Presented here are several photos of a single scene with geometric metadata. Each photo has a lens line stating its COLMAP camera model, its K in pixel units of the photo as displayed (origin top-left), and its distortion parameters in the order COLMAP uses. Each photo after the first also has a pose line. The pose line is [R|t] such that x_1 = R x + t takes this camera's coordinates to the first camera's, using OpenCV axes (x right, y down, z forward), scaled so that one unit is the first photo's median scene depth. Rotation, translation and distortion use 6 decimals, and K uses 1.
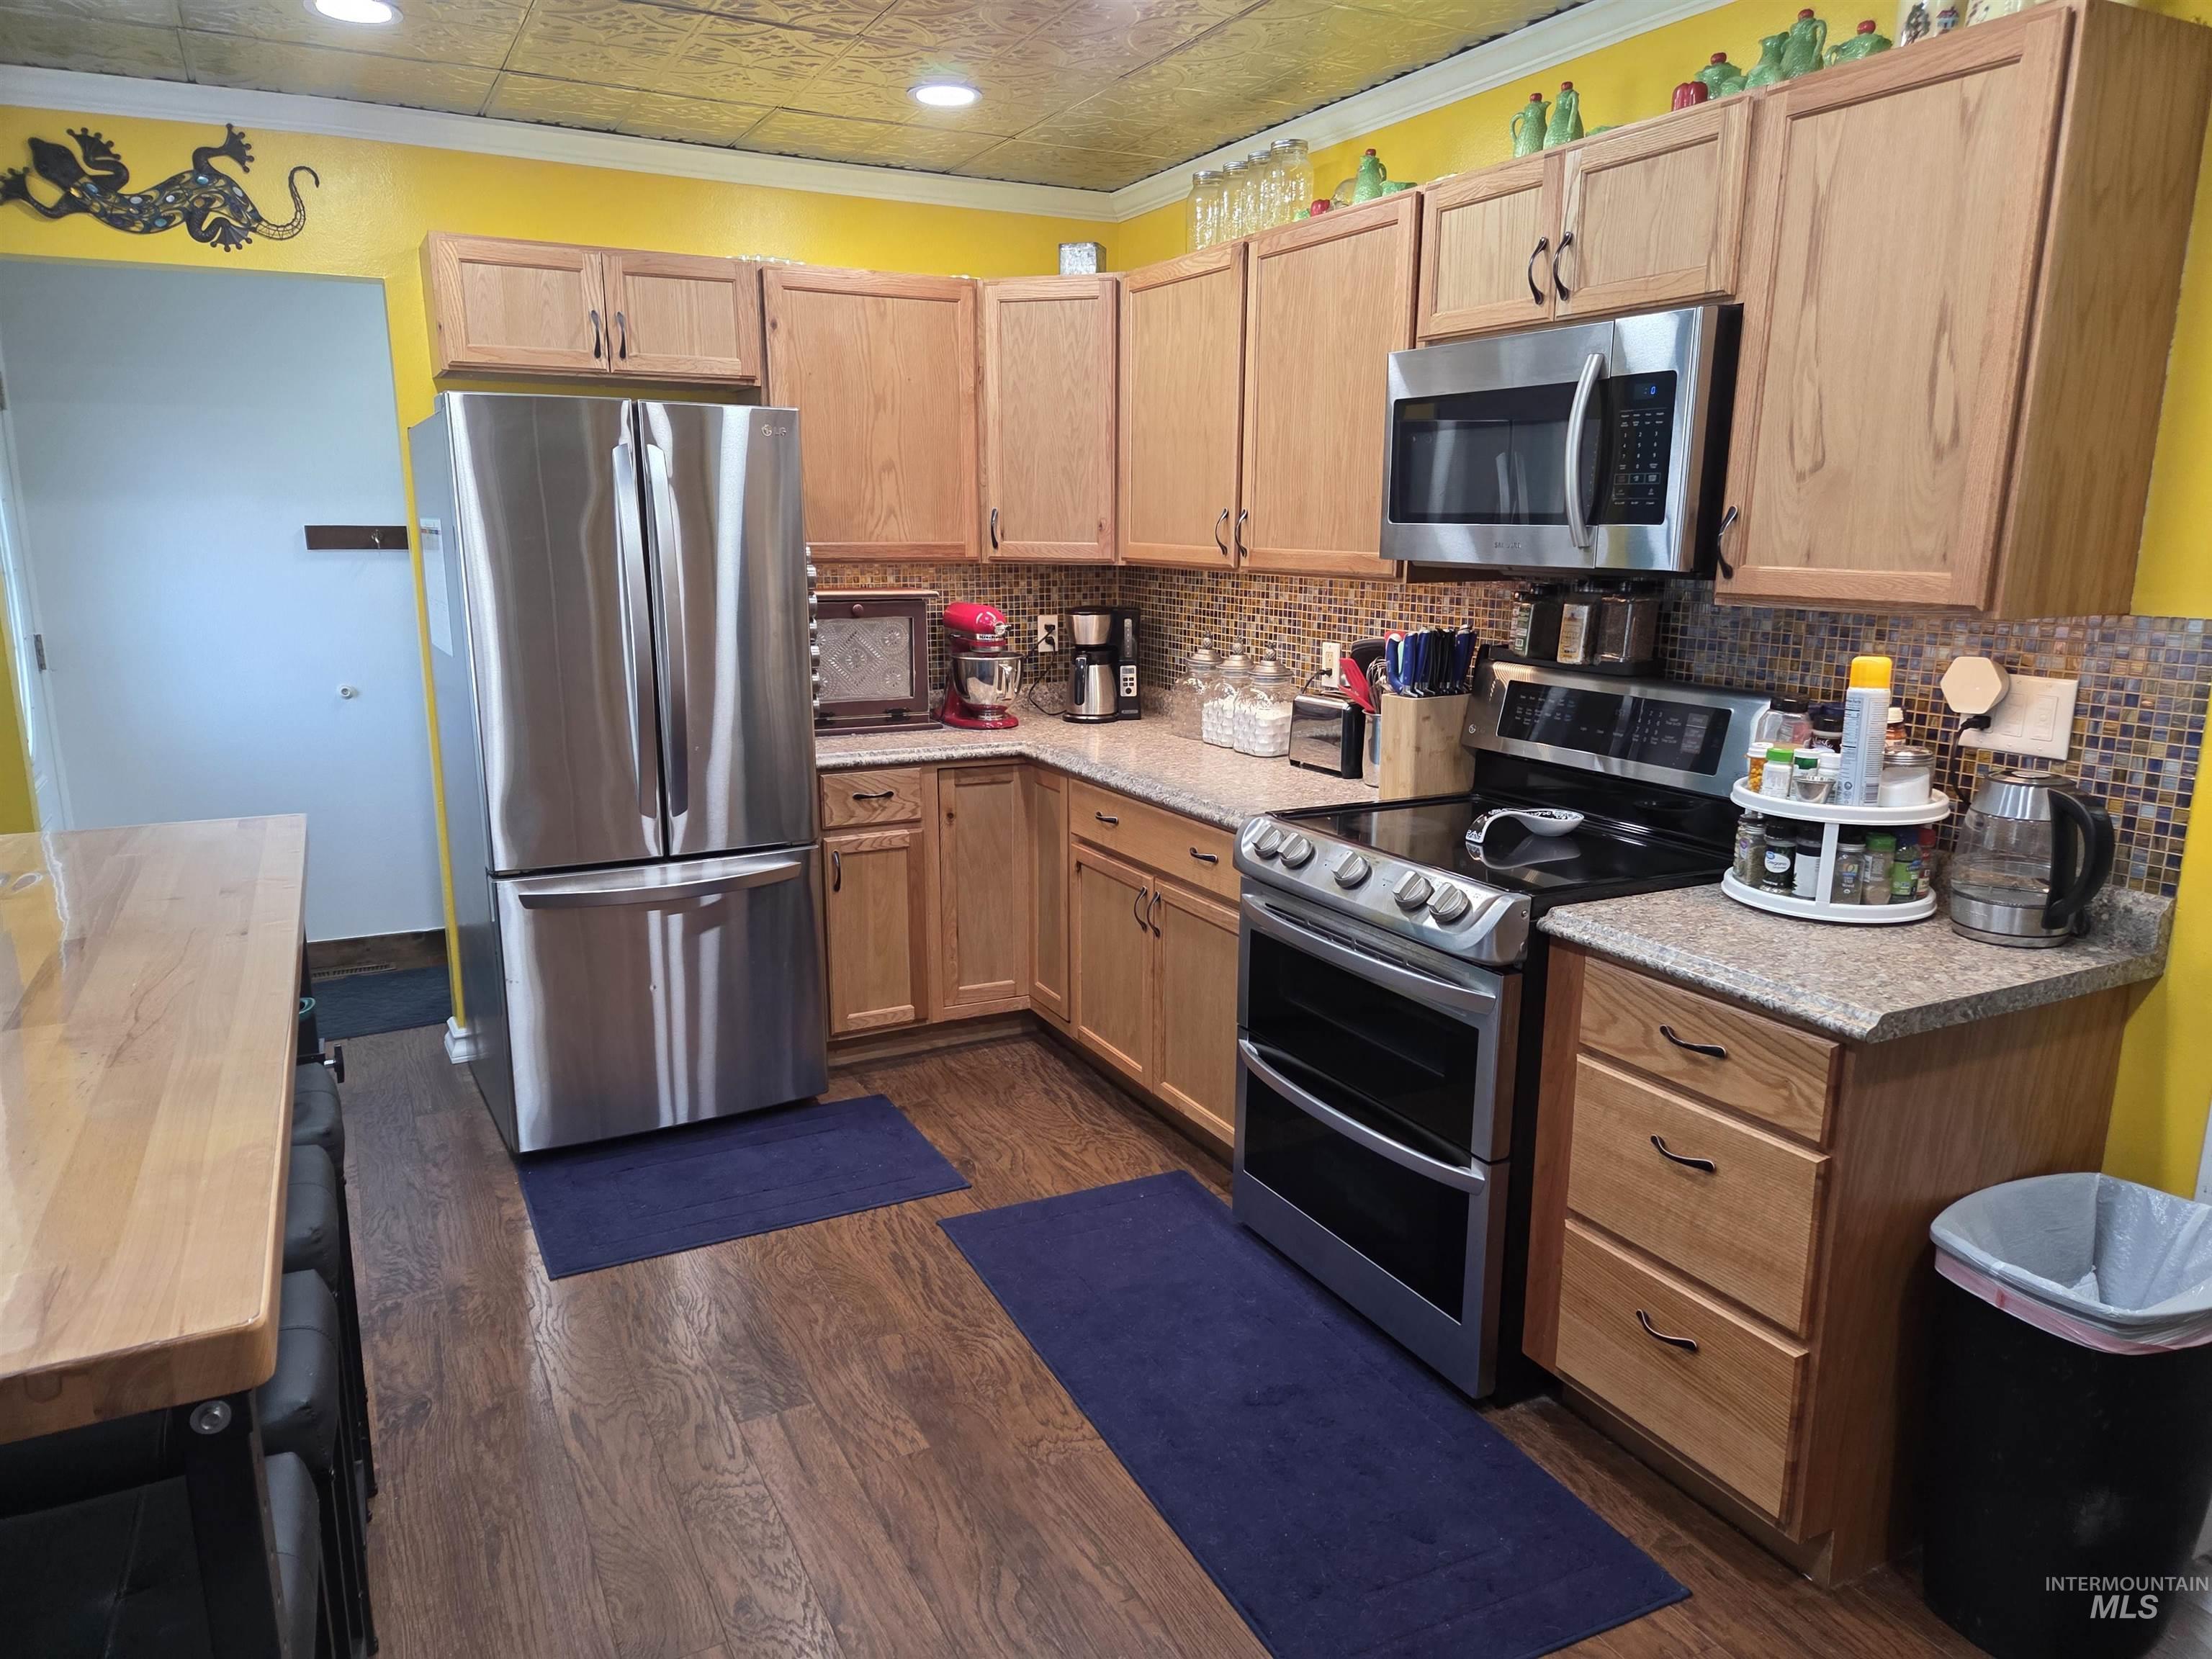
lens RADIAL K [[1484.8, 0, 1100.0], [0, 1484.8, 839.1], [0, 0, 1]] dist [0.069414, -0.052047]
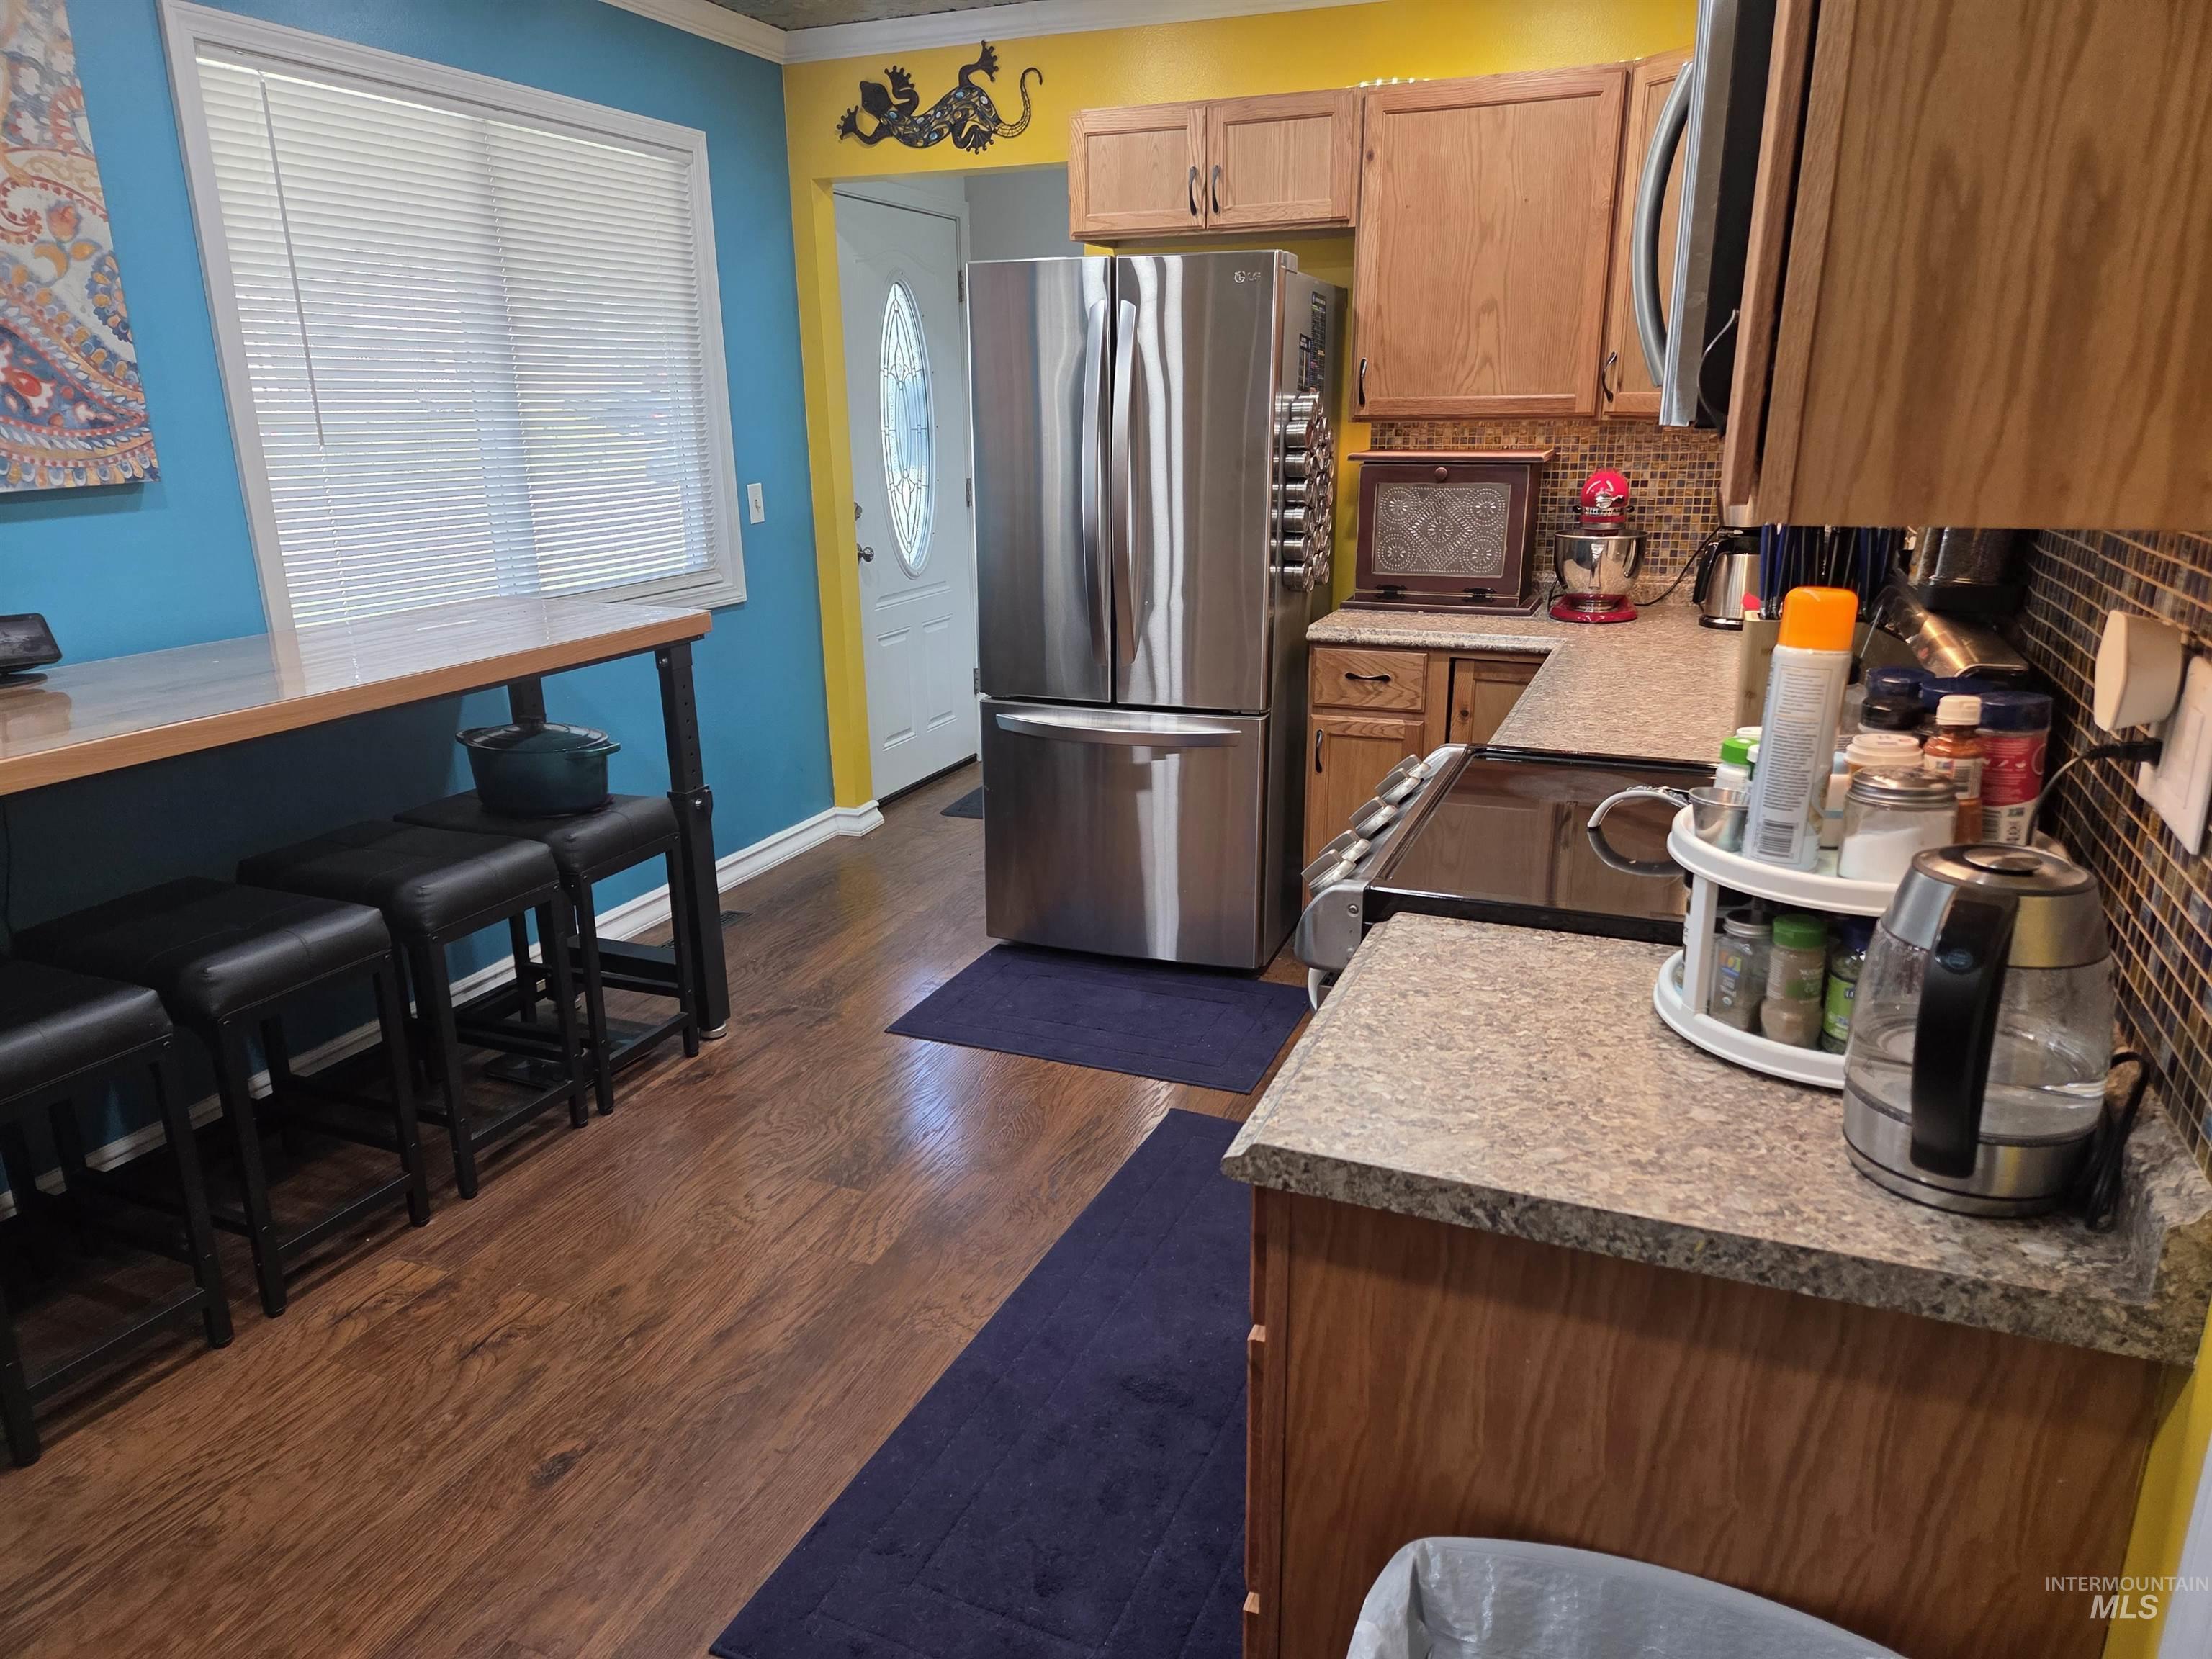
lens RADIAL K [[1484.8, 0, 1100.7], [0, 1484.8, 838.5], [0, 0, 1]] dist [0.069414, -0.052047]
pose [[0.649448, 0.211015, -0.730540, 0.453564], [-0.150495, 0.977390, 0.148527, -0.045322], [0.745364, 0.013482, 0.666521, 0.269494]]
